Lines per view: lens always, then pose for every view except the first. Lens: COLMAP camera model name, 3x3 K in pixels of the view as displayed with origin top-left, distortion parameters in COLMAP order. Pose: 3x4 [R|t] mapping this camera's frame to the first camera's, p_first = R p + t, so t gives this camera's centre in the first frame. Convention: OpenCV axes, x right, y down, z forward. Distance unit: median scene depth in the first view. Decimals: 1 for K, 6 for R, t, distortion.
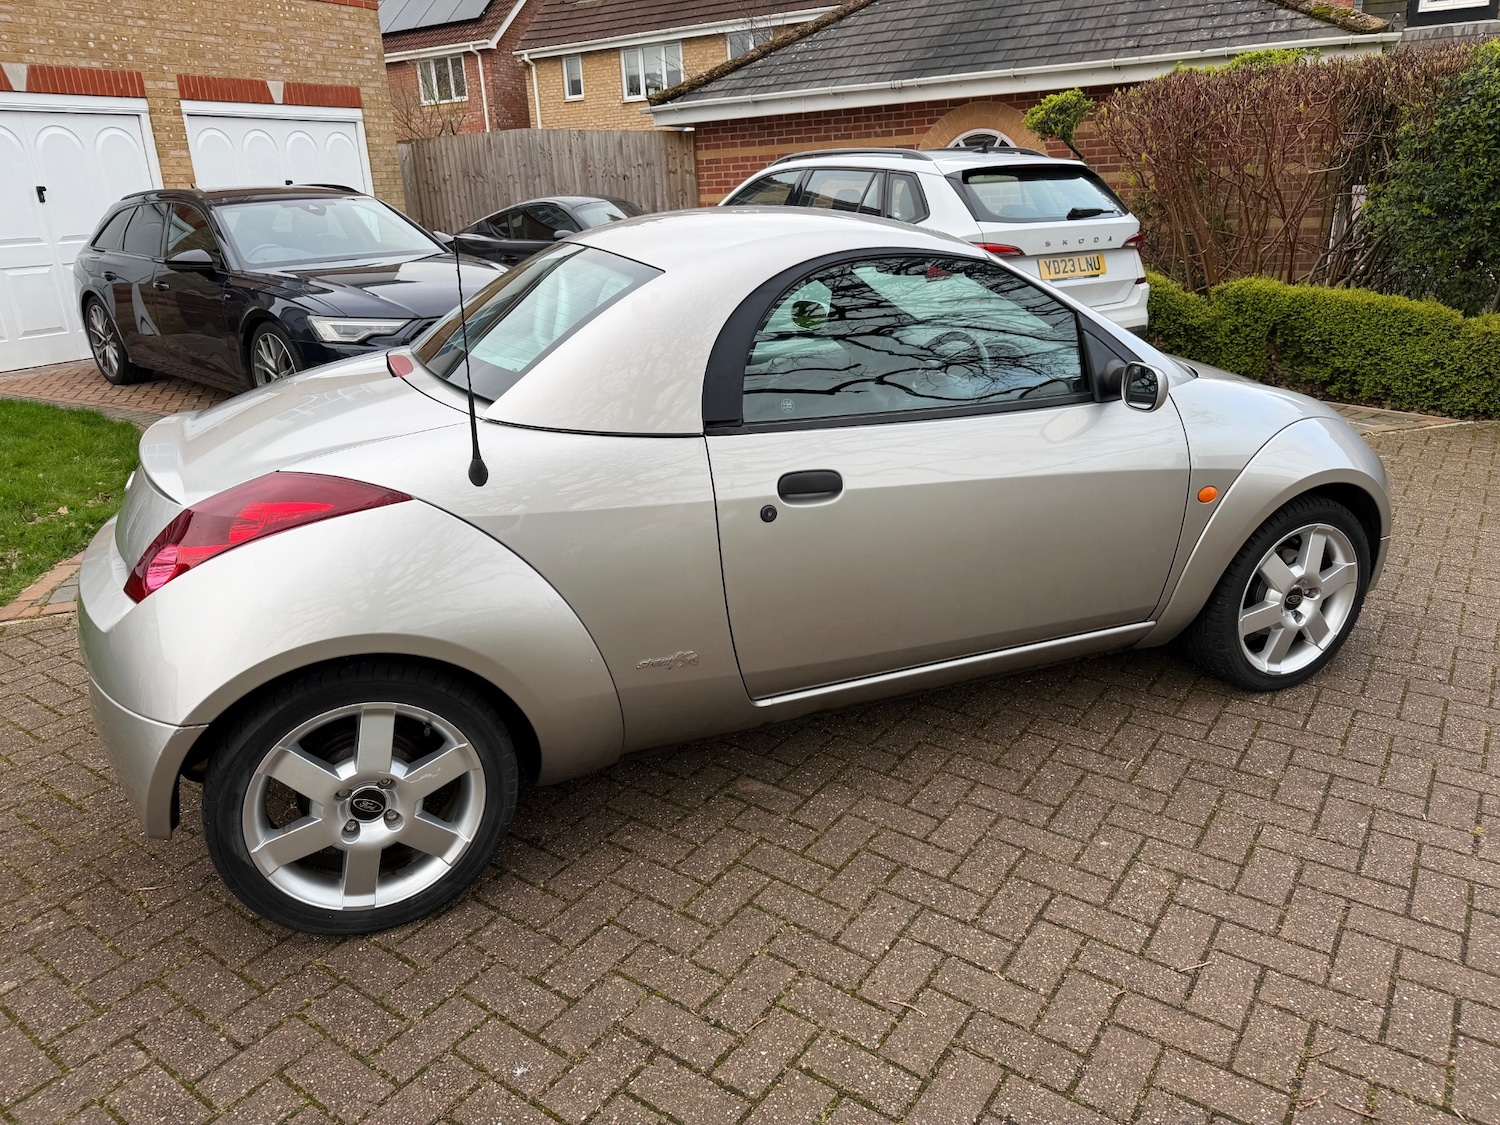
lens RADIAL K [[1054.0, 0, 735.7], [0, 1054.0, 547.1], [0, 0, 1]] dist [0.009781, -0.015217]
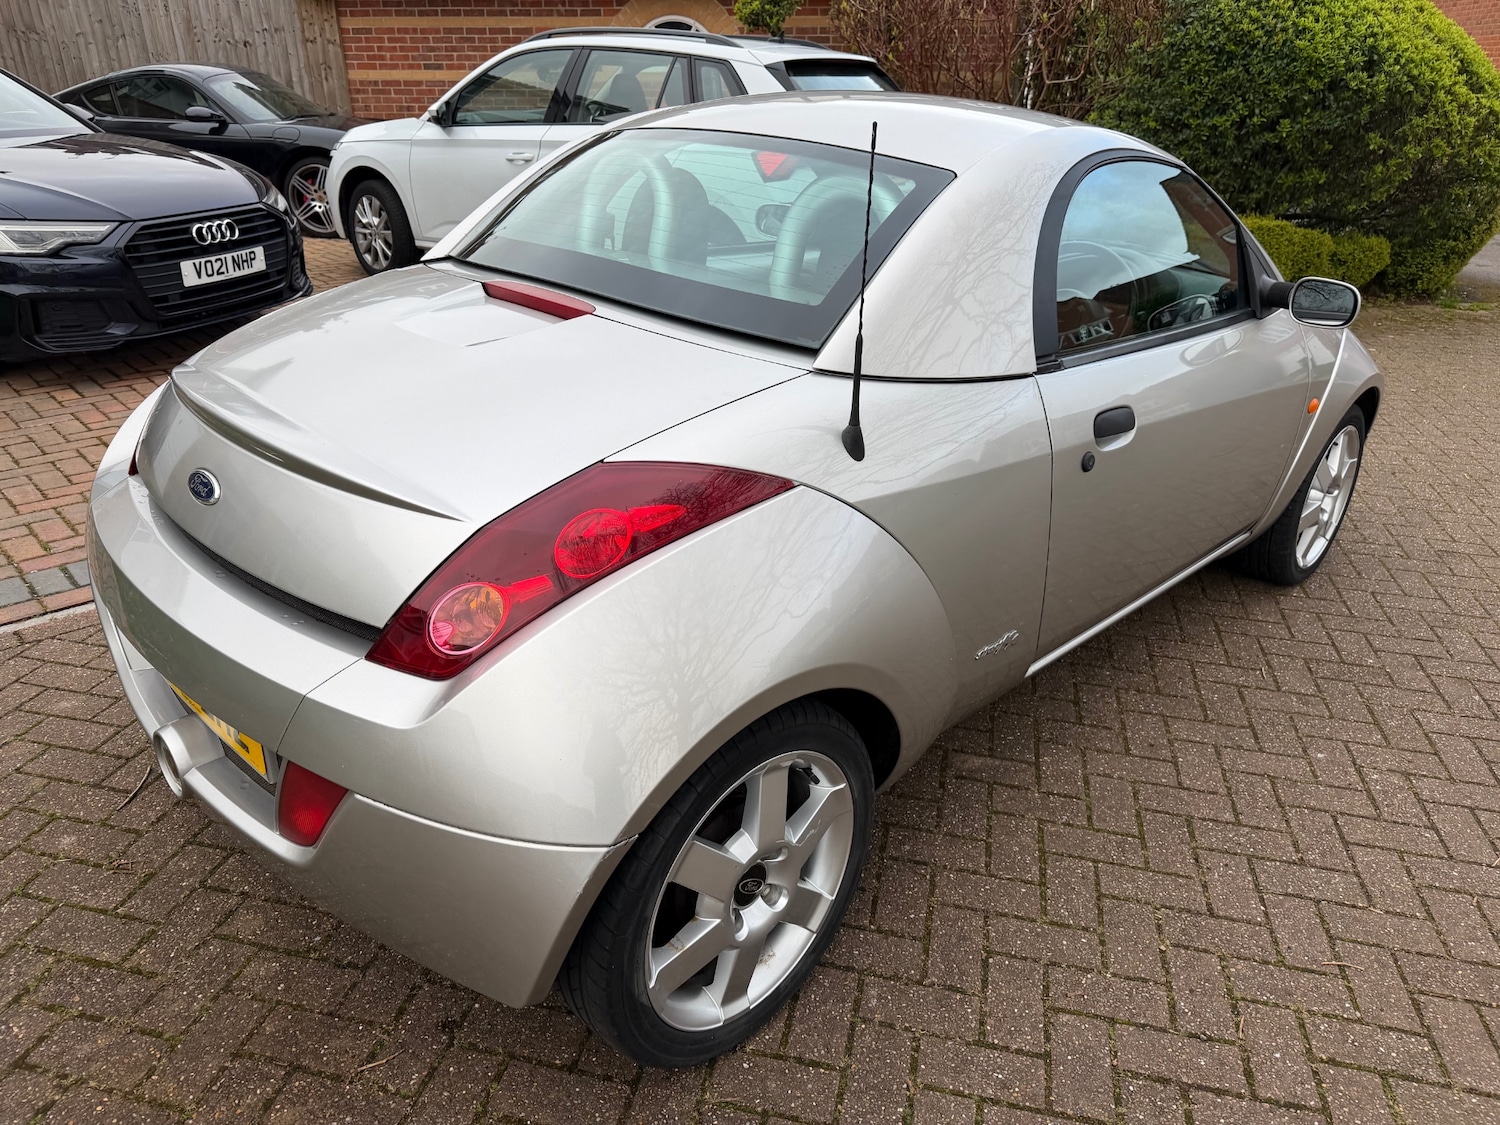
lens RADIAL K [[1071.2, 0, 734.0], [0, 1071.2, 558.0], [0, 0, 1]] dist [-0.001736, -0.008895]
pose [[0.923744, -0.111238, 0.366500, -0.130361], [0.076211, 0.991145, 0.108740, -0.016093], [-0.375351, -0.072516, 0.924042, 0.064877]]
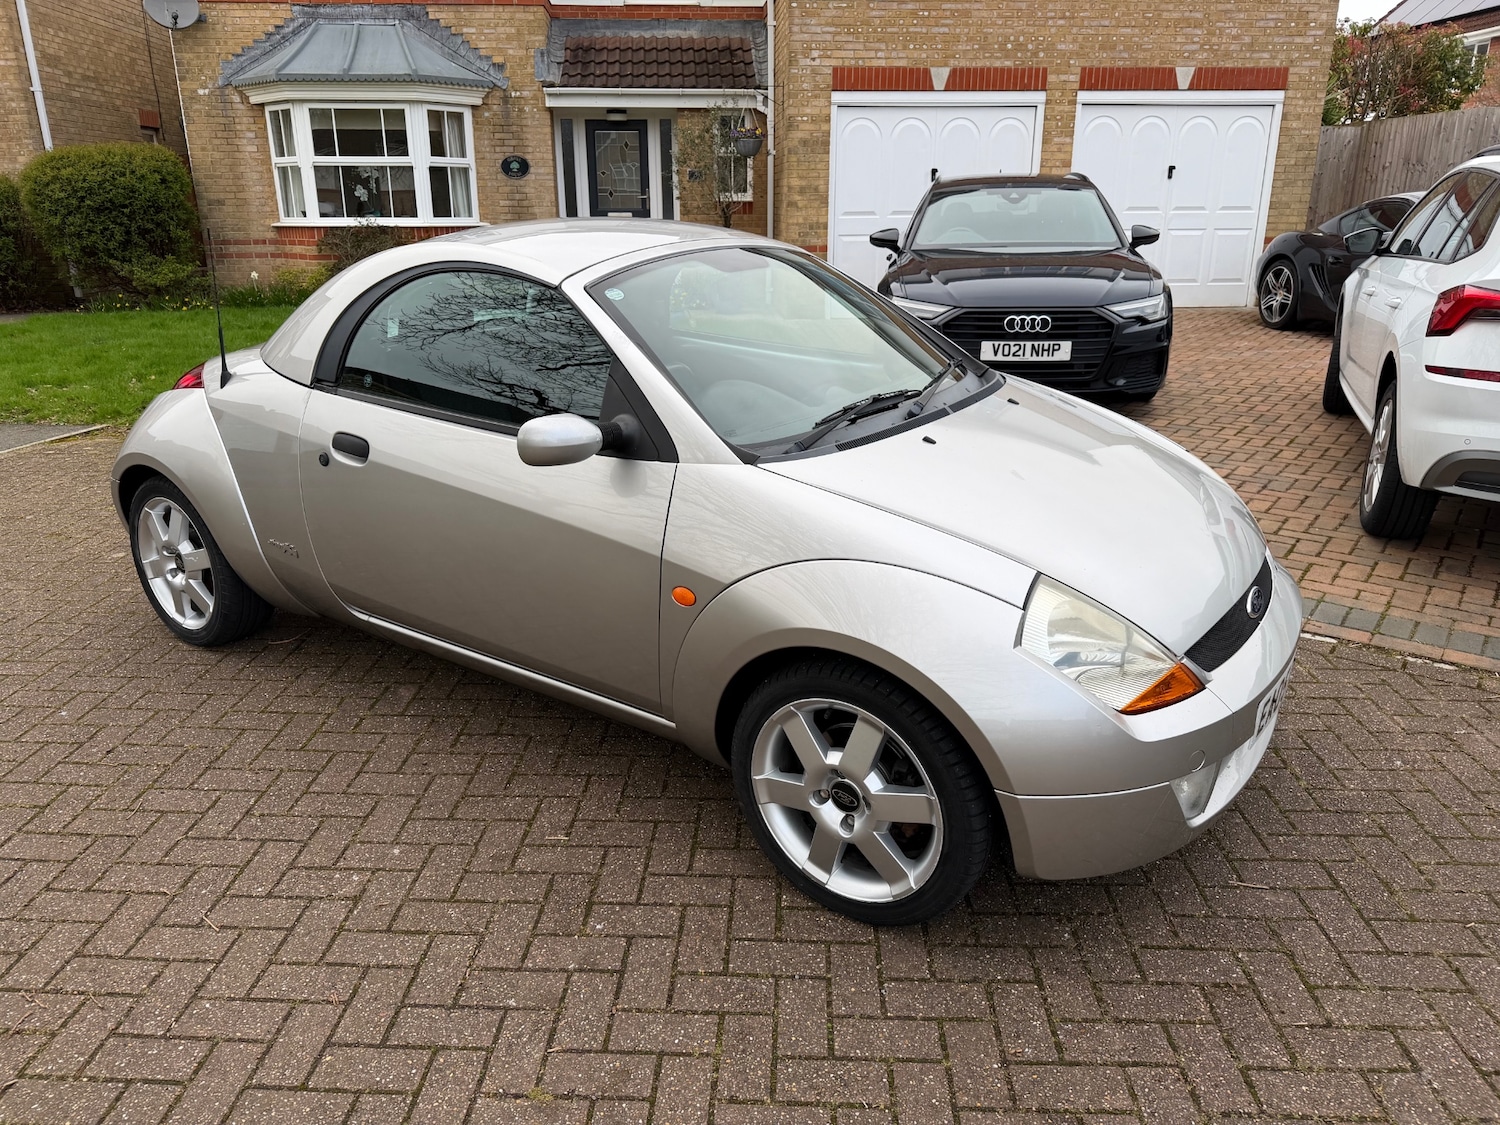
lens RADIAL K [[1068.2, 0, 758.2], [0, 1068.2, 542.6], [0, 0, 1]] dist [0.004813, -0.012427]
pose [[0.547854, 0.294218, -0.783130, 0.308385], [-0.283993, 0.945934, 0.156709, -0.065137], [0.786895, 0.136550, 0.601789, 0.147791]]
